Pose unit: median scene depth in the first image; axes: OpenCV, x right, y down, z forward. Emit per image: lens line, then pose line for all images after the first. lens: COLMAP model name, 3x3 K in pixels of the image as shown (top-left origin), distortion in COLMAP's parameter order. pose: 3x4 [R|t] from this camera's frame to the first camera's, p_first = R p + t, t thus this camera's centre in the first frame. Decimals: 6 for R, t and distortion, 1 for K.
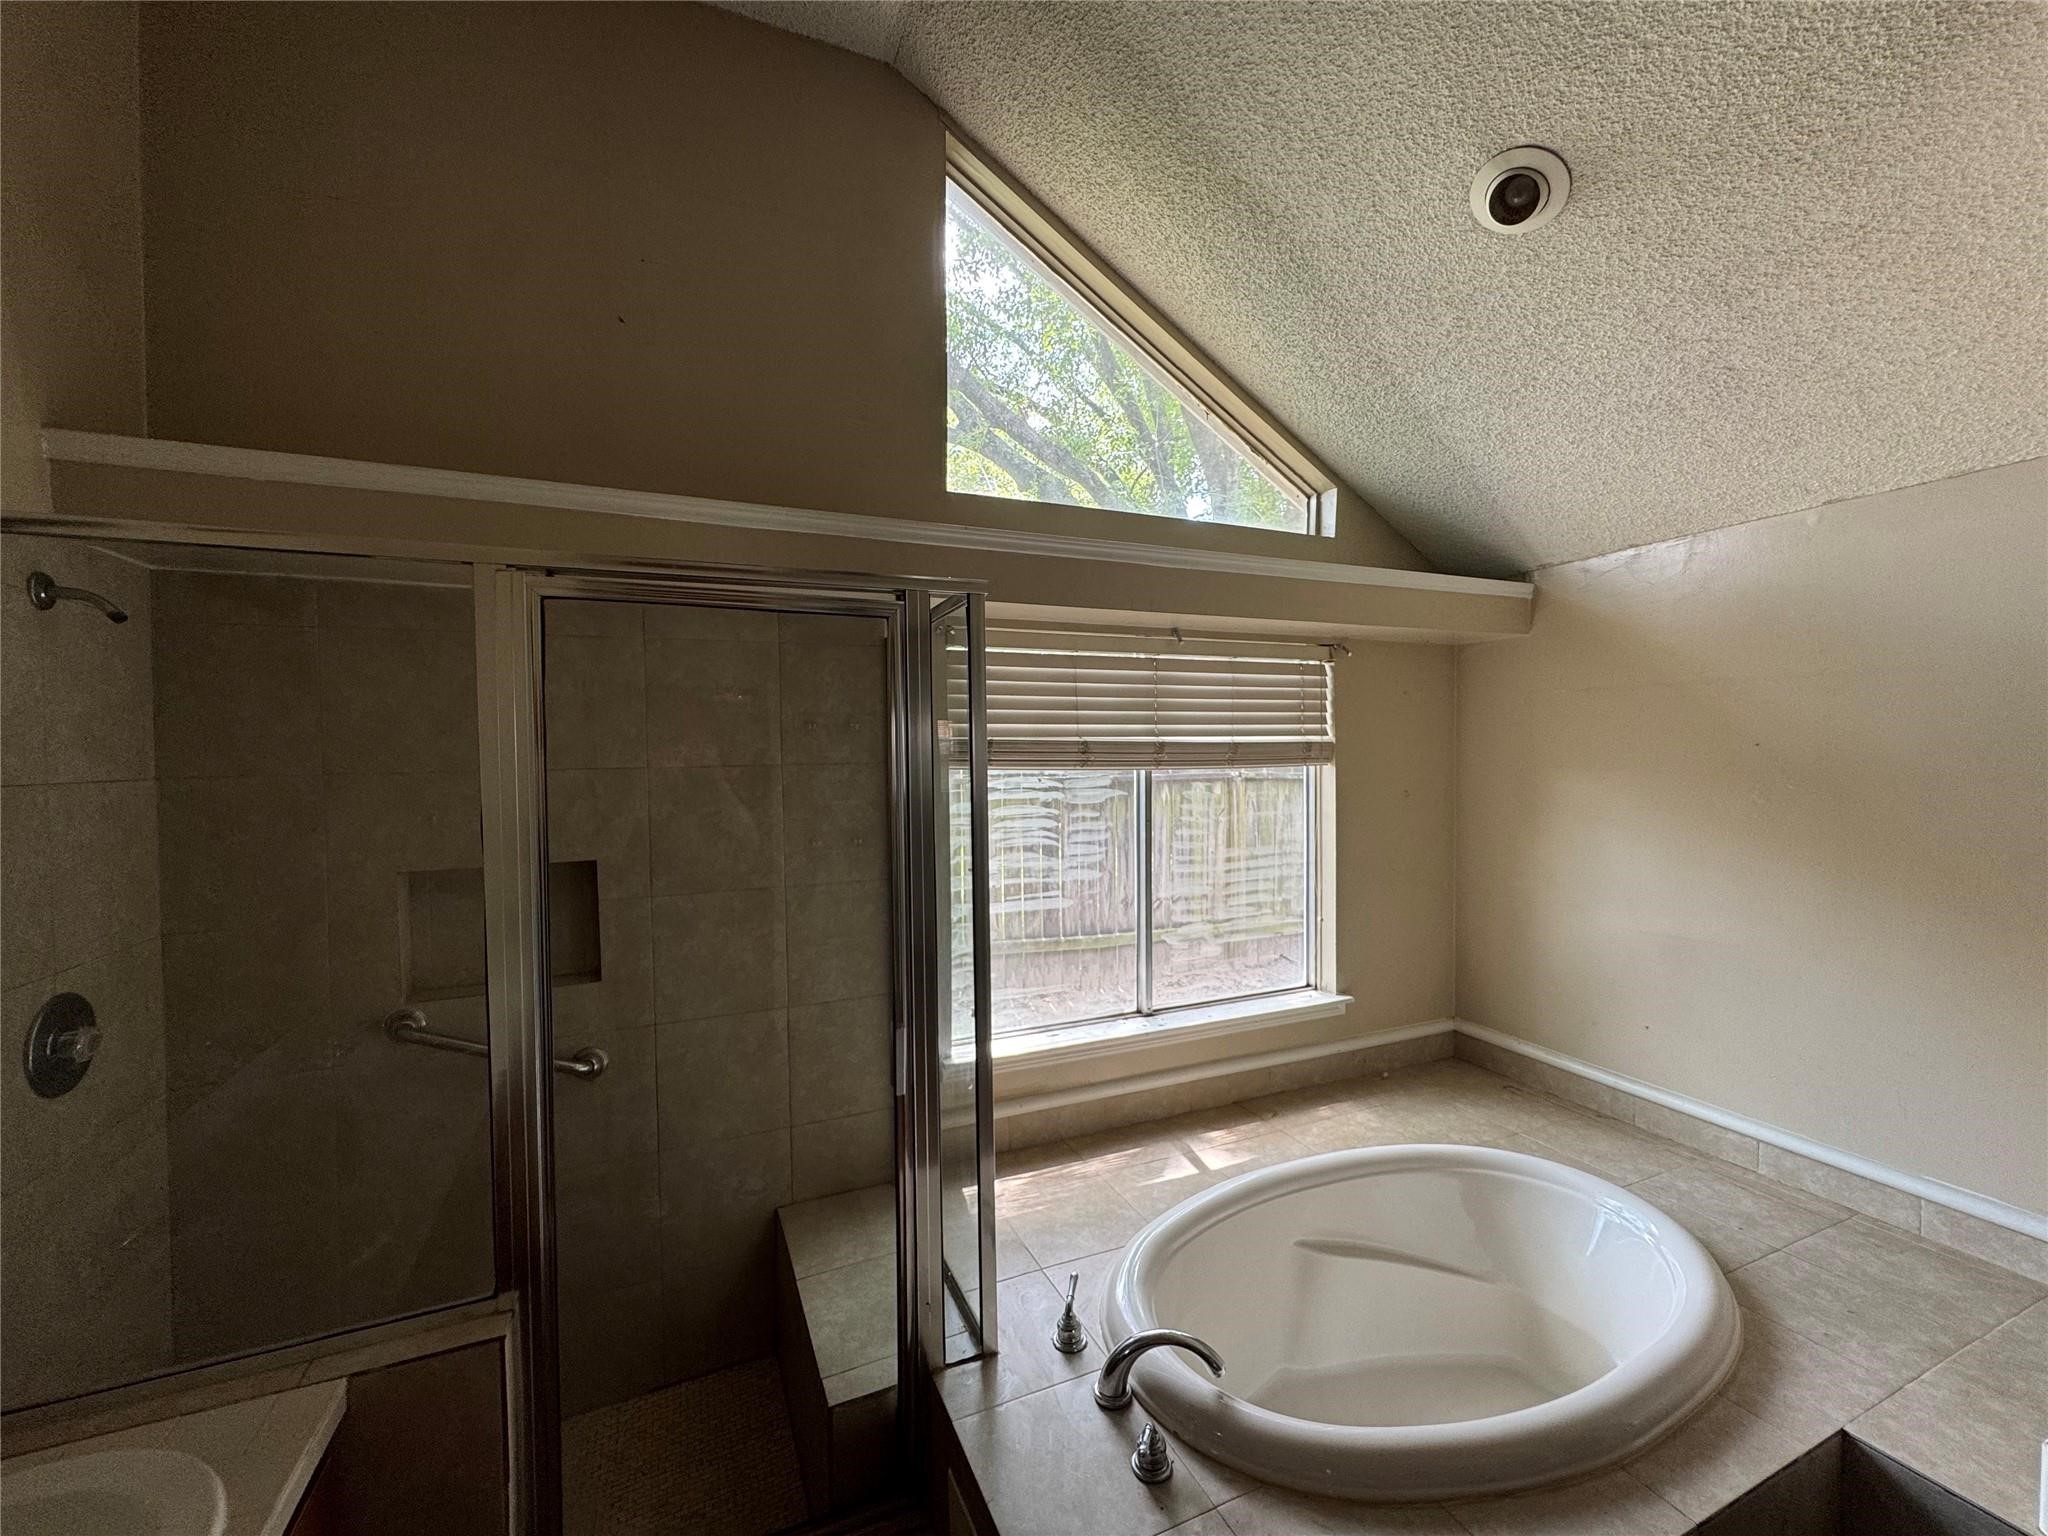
lens RADIAL K [[822.1, 0, 1024.1], [0, 822.1, 768.4], [0, 0, 1]] dist [-0.002872, 0.000054]
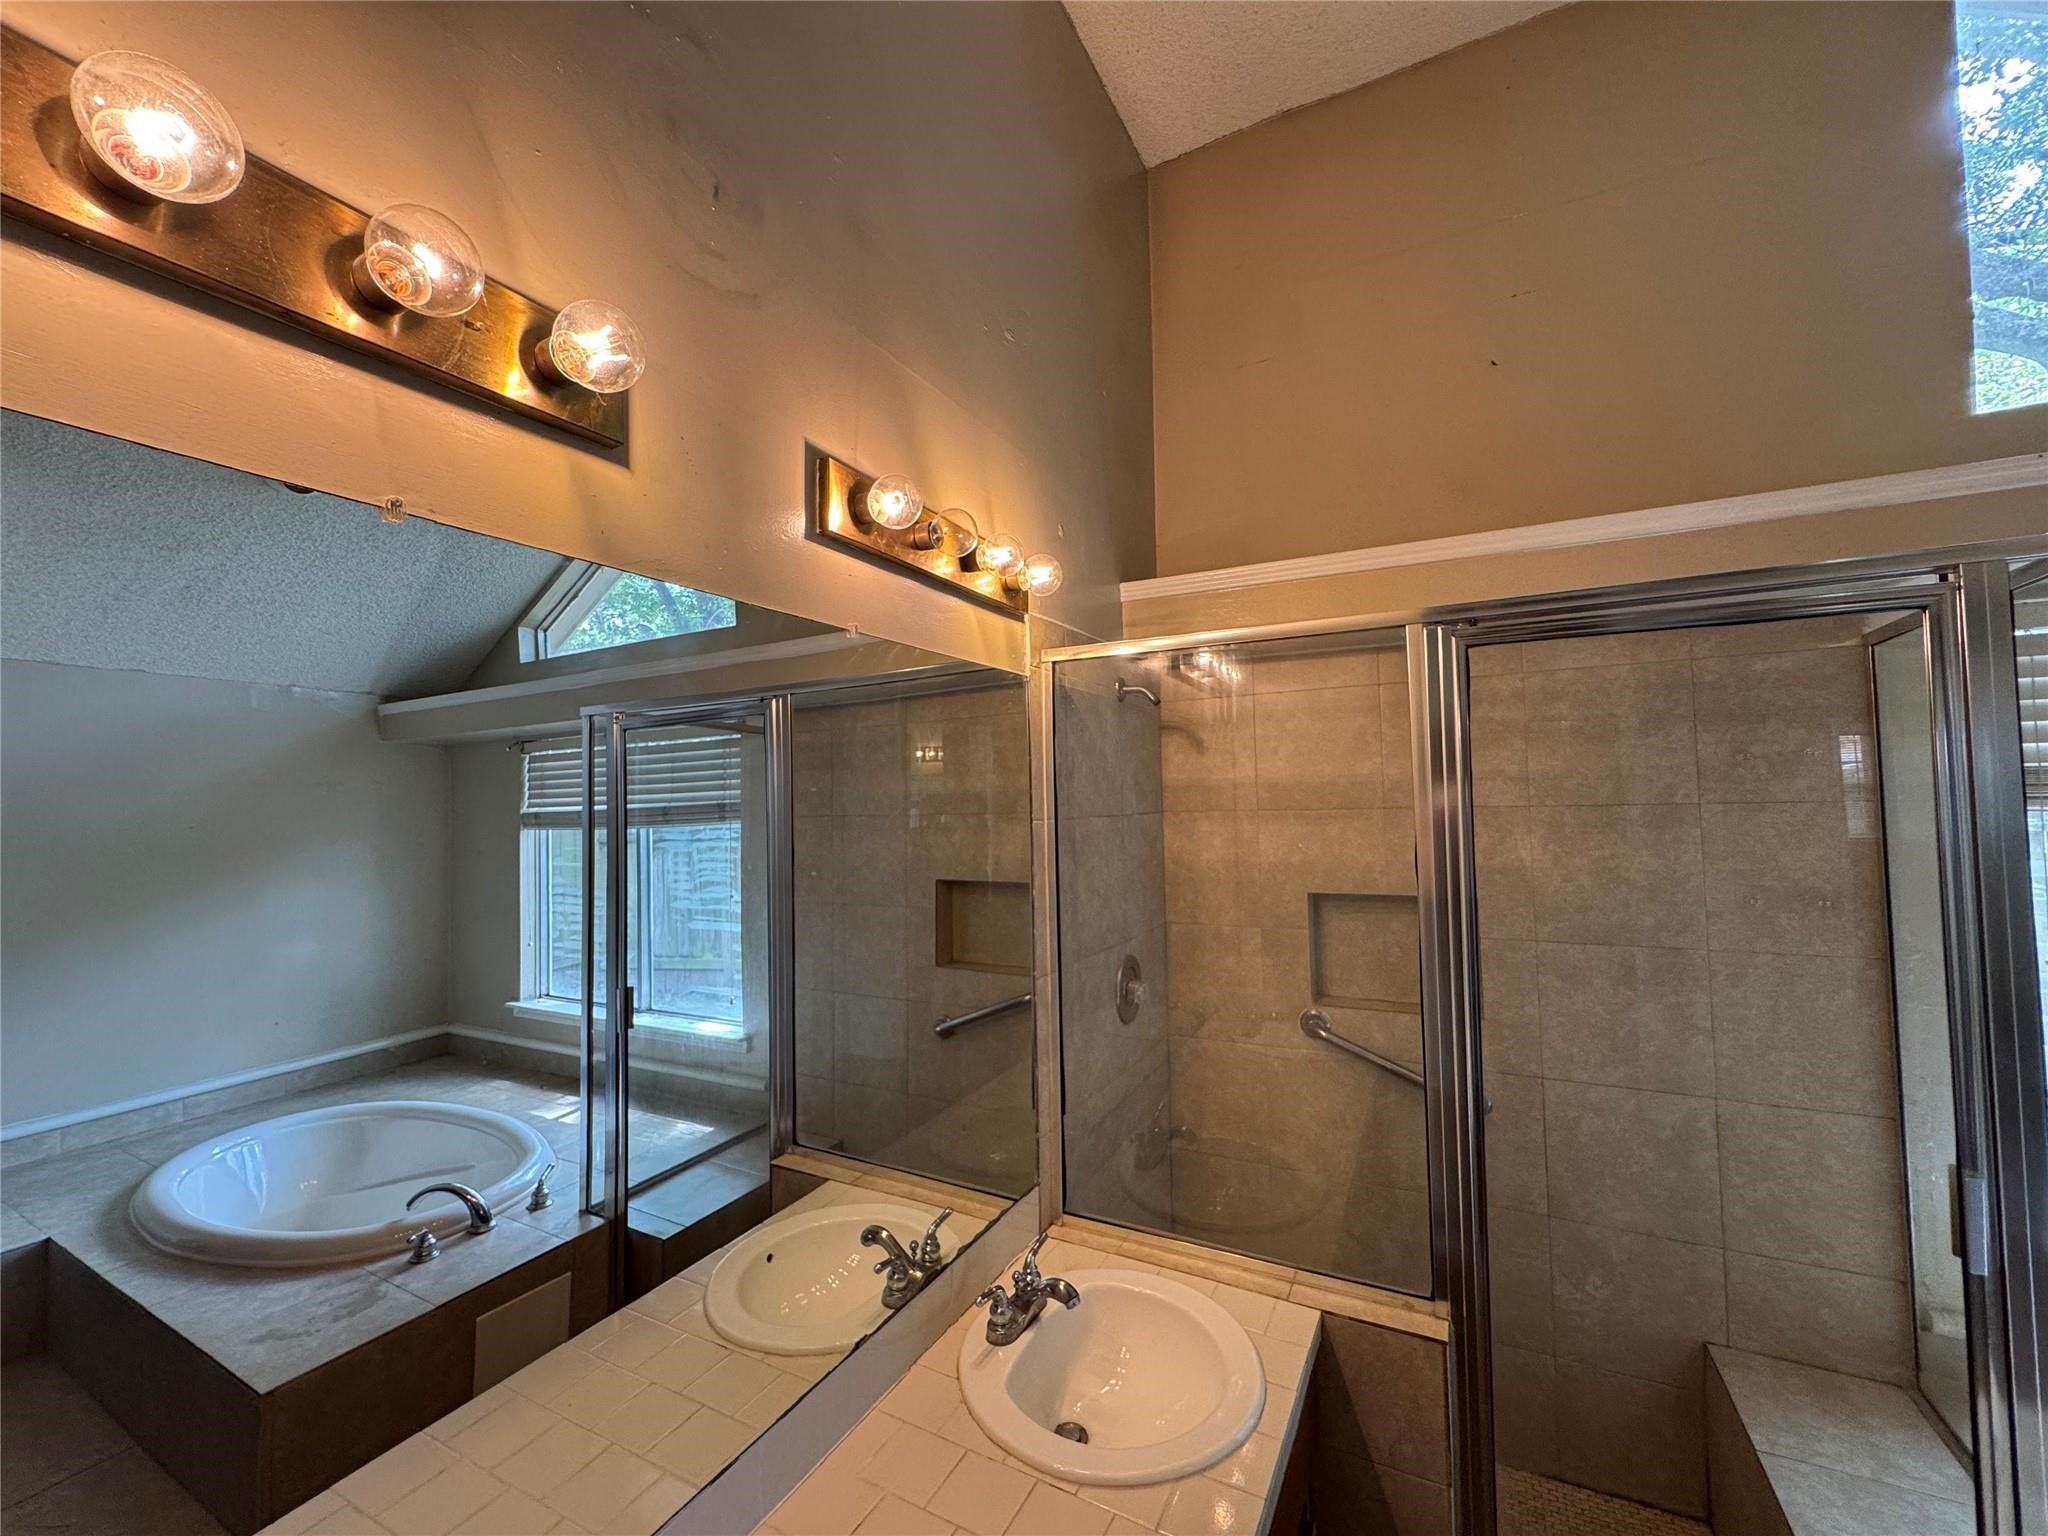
lens RADIAL K [[822.1, 0, 1025.3], [0, 822.1, 767.6], [0, 0, 1]] dist [-0.002872, 0.000054]
pose [[0.628393, -0.028313, -0.777381, -0.076440], [-0.007442, 0.999073, -0.042403, -0.000698], [0.777861, 0.032432, 0.627599, -0.066654]]
